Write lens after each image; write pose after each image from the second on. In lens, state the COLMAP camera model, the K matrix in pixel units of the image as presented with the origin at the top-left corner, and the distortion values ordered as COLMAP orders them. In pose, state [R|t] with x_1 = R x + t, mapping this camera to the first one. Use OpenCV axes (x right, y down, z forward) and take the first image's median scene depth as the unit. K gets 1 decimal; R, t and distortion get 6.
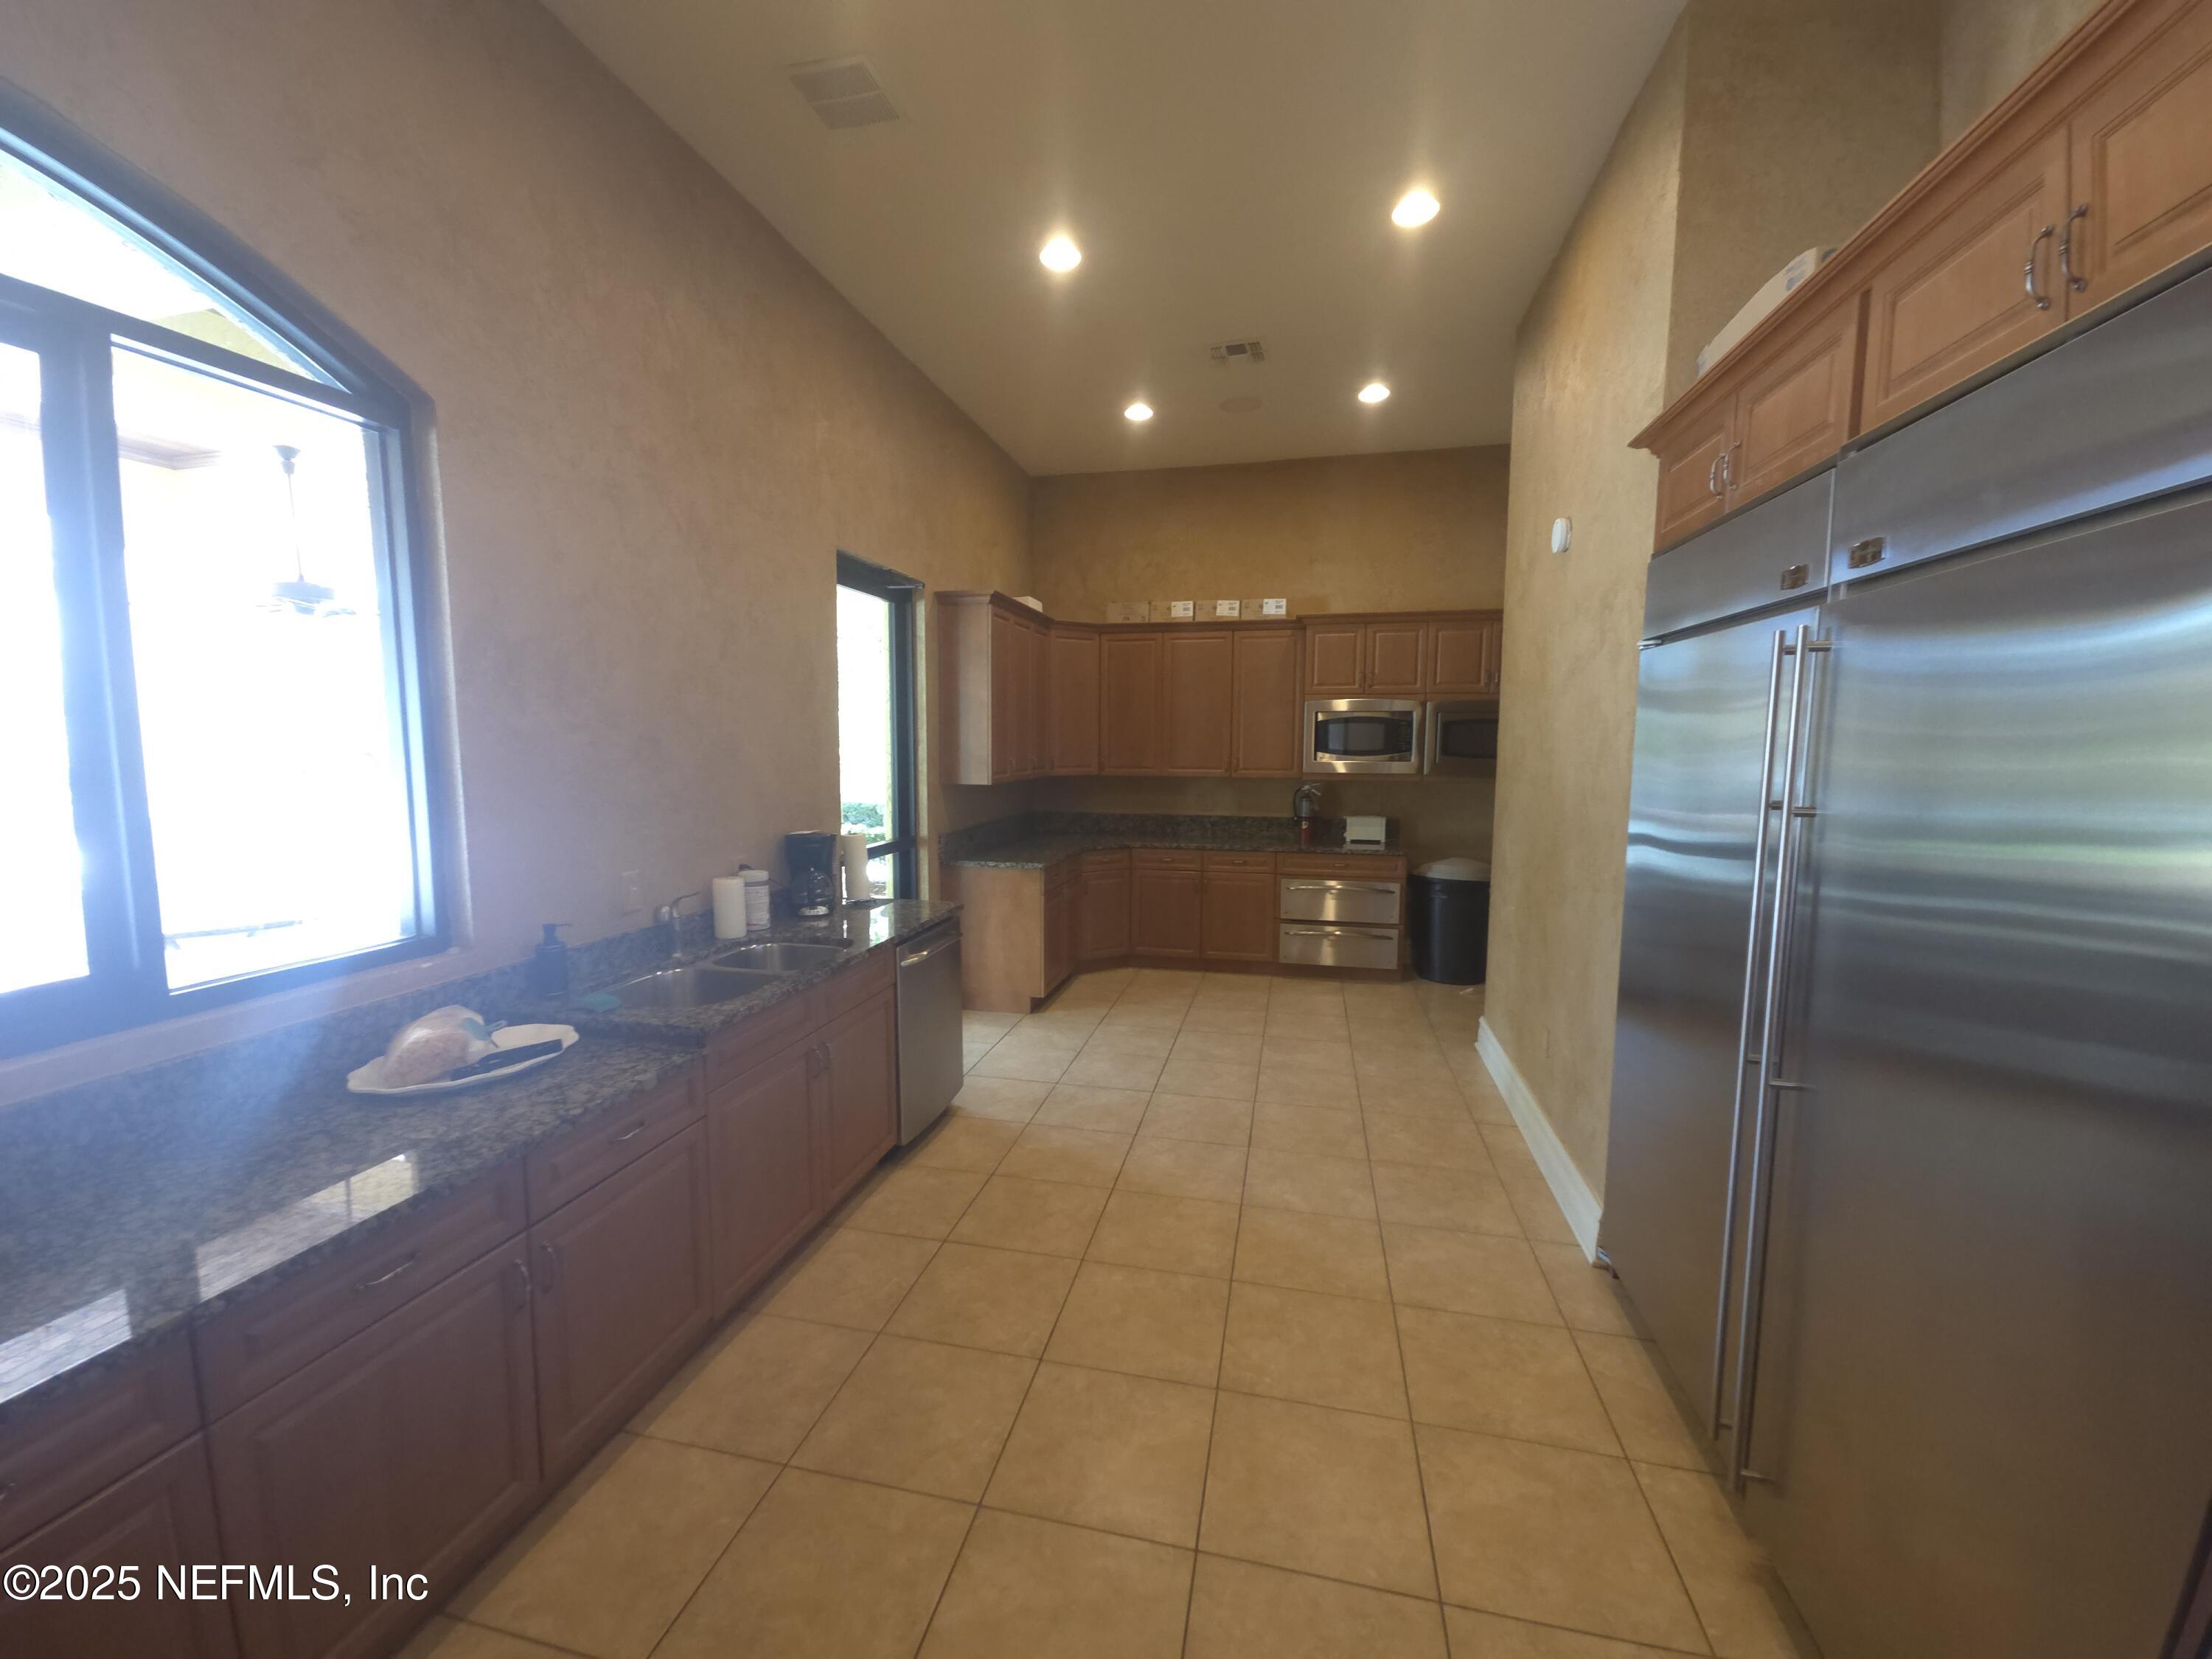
lens RADIAL K [[891.7, 0, 1086.9], [0, 891.7, 827.4], [0, 0, 1]] dist [0.003462, 0.000665]
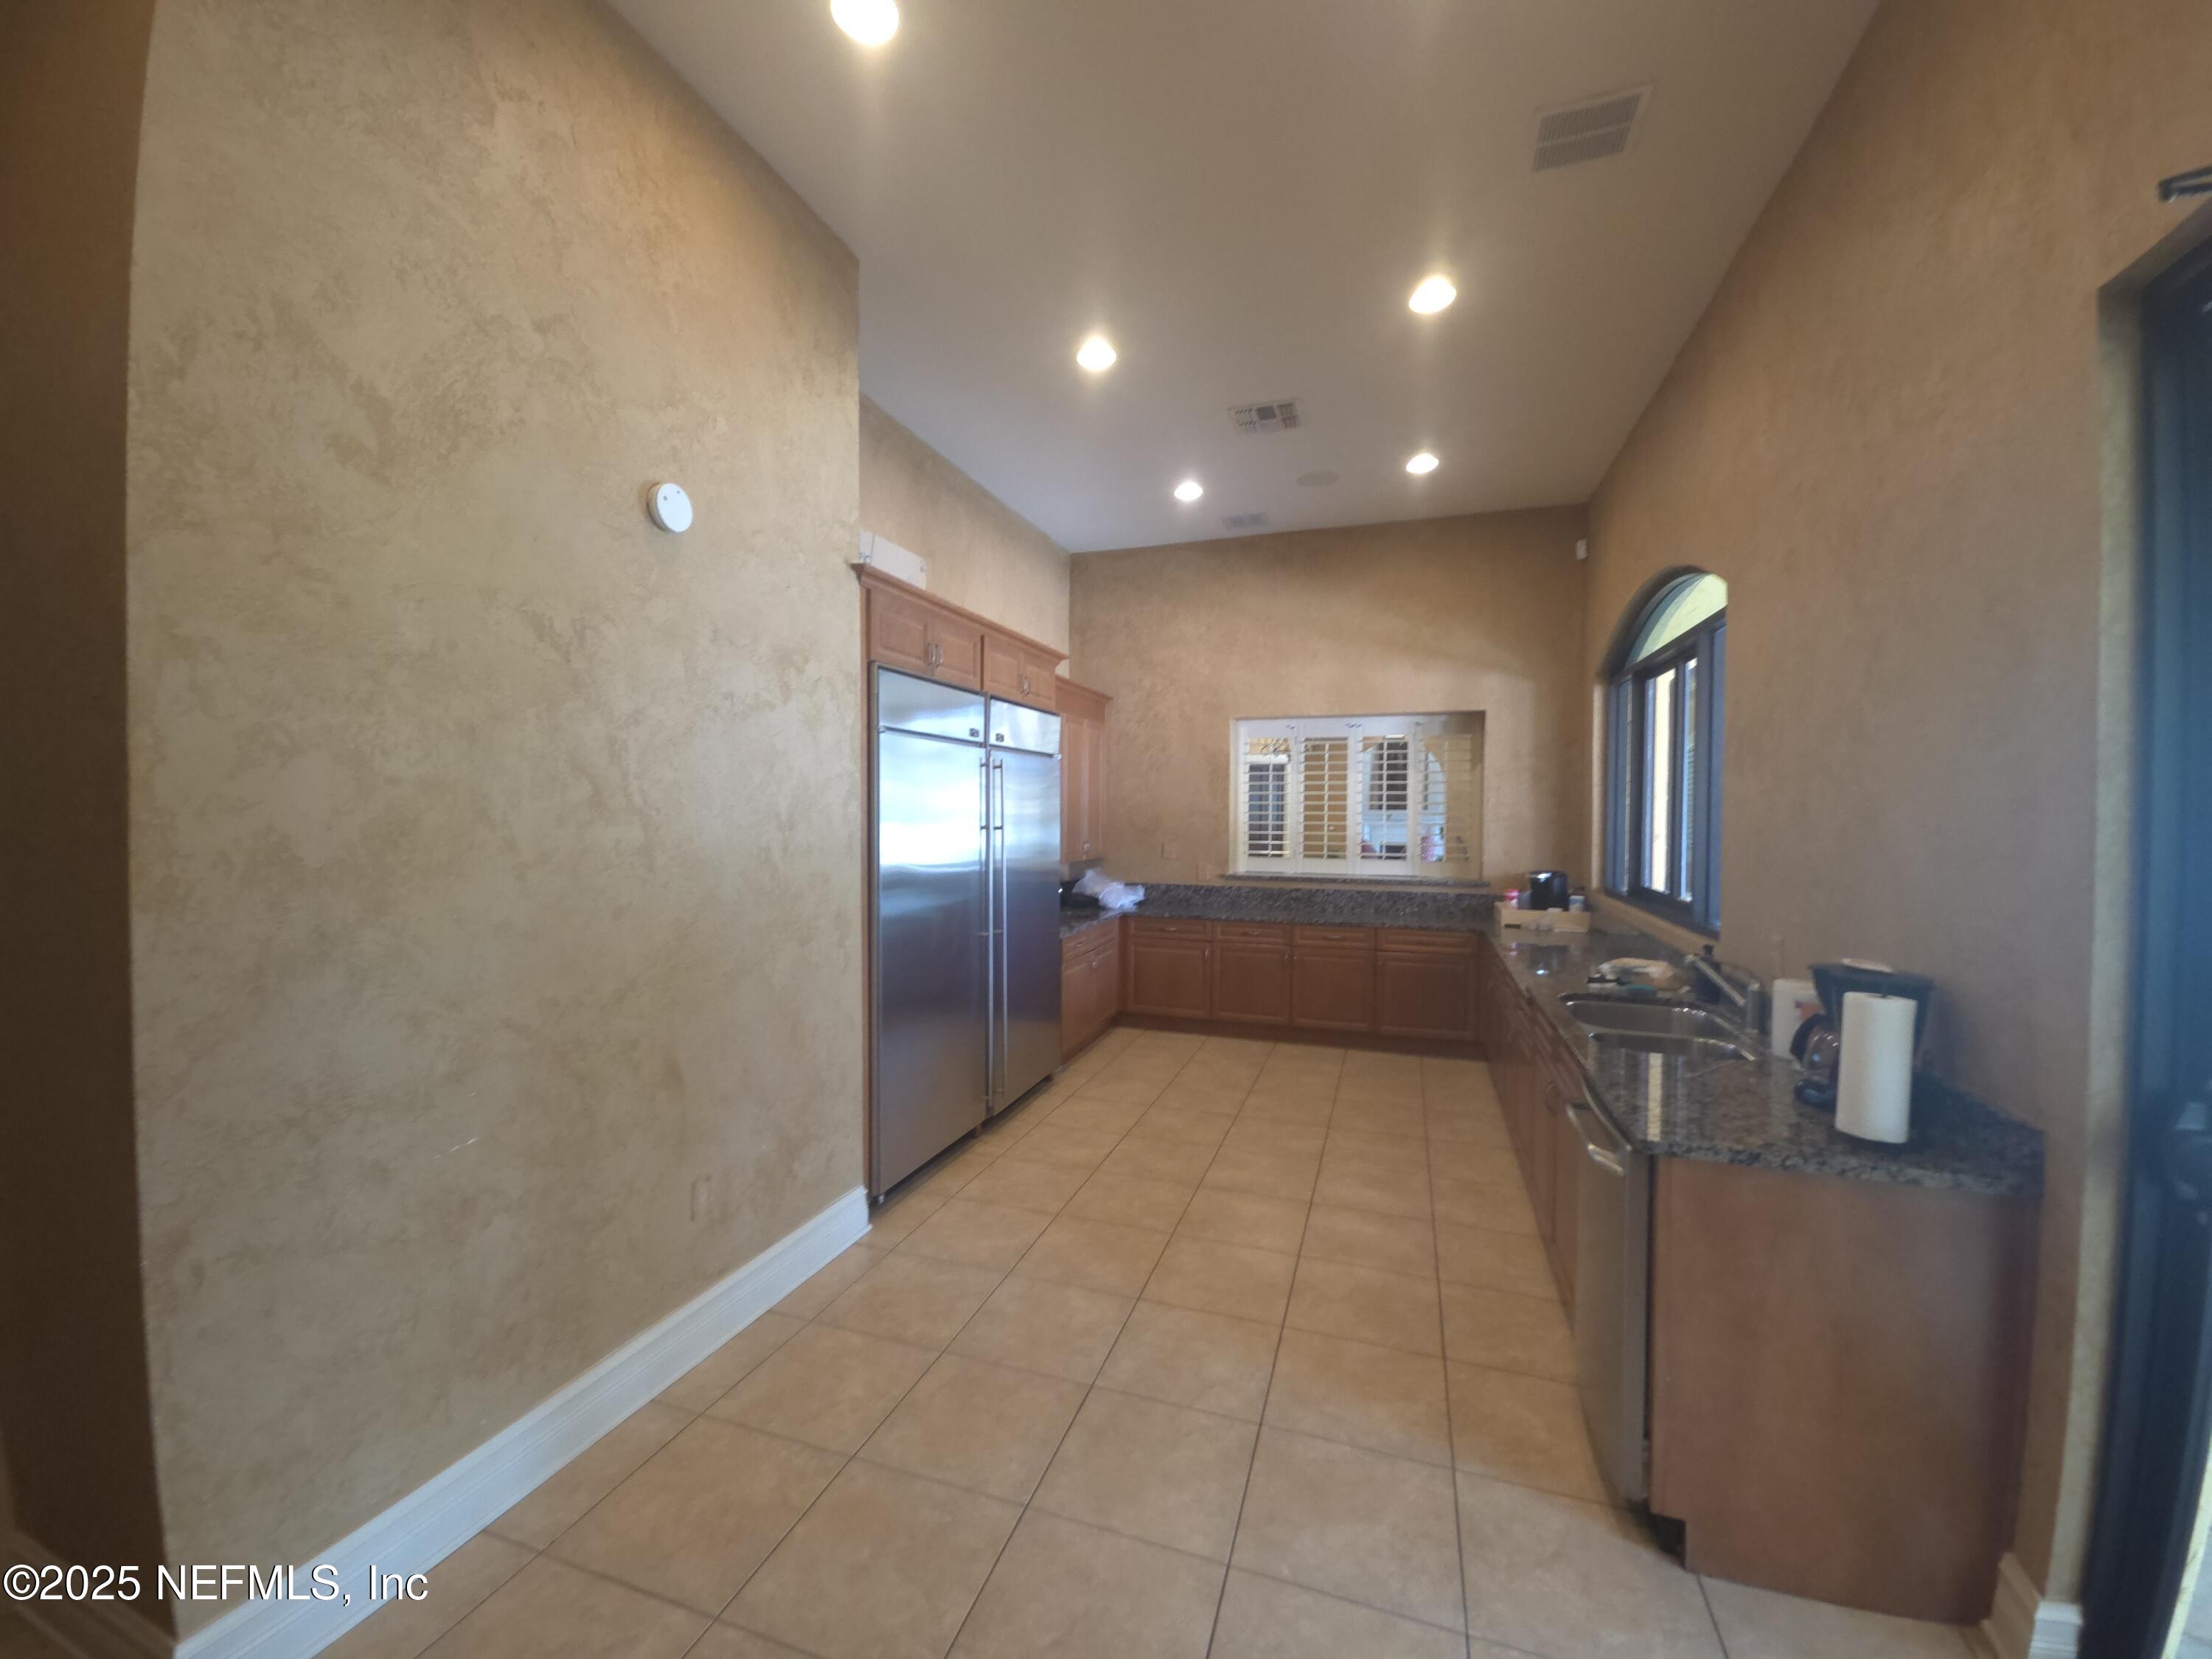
lens RADIAL K [[891.7, 0, 1086.9], [0, 891.7, 827.4], [0, 0, 1]] dist [0.003462, 0.000665]
pose [[-0.994647, -0.011376, 0.102704, 0.137072], [0.001097, 0.992703, 0.120576, -0.175051], [-0.103326, 0.120043, -0.987377, 1.863348]]
